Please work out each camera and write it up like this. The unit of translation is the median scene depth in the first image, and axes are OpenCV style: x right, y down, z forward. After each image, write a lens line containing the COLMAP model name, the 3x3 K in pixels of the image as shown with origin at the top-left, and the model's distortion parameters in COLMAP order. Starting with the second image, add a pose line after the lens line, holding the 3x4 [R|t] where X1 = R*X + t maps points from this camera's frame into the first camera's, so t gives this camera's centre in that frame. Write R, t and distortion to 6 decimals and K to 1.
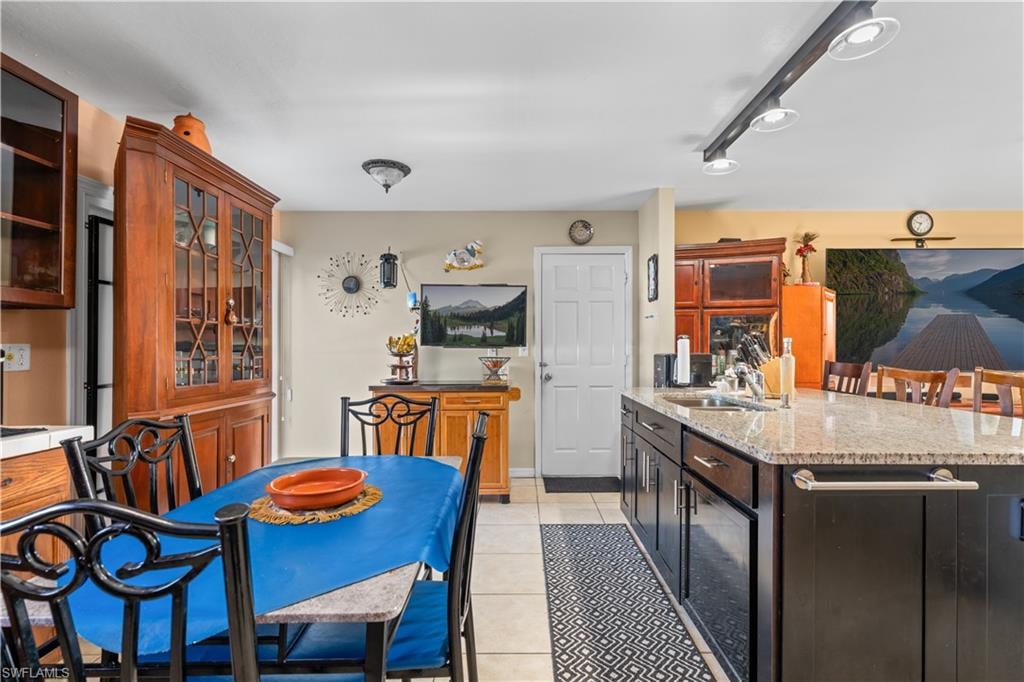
lens RADIAL K [[468.5, 0, 512.0], [0, 468.5, 341.0], [0, 0, 1]] dist [-0.000813, -0.000033]
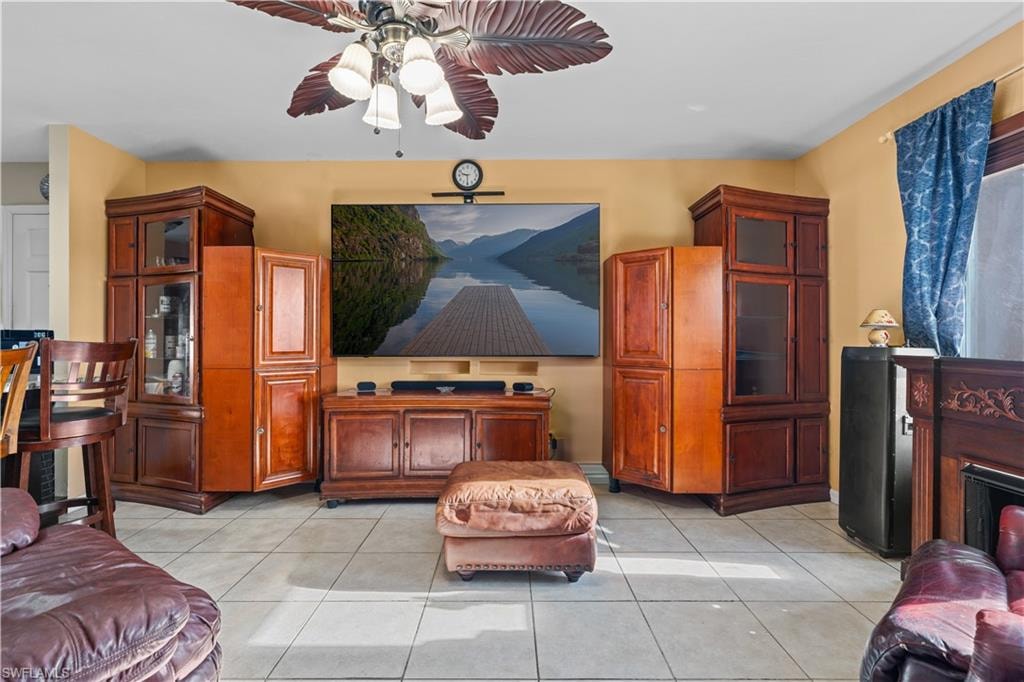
lens RADIAL K [[459.2, 0, 507.7], [0, 459.2, 333.9], [0, 0, 1]] dist [-0.005227, -0.000095]
pose [[0.999975, 0.000598, 0.007061, 0.975981], [-0.000663, 0.999957, 0.009227, 0.018927], [-0.007055, -0.009232, 0.999932, 0.205577]]
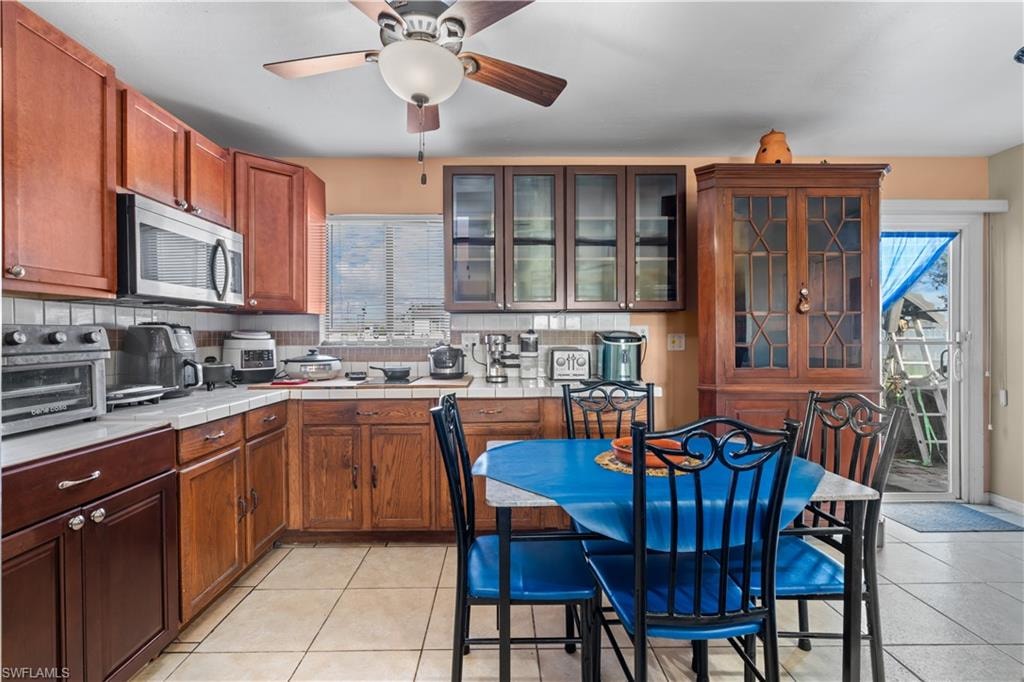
lens RADIAL K [[468.5, 0, 512.0], [0, 468.5, 341.0], [0, 0, 1]] dist [-0.000813, -0.000033]
pose [[0.020875, 0.009617, -0.999736, 0.304800], [0.017536, 0.999796, 0.009984, 0.002855], [0.999628, -0.017740, 0.020702, 0.238422]]
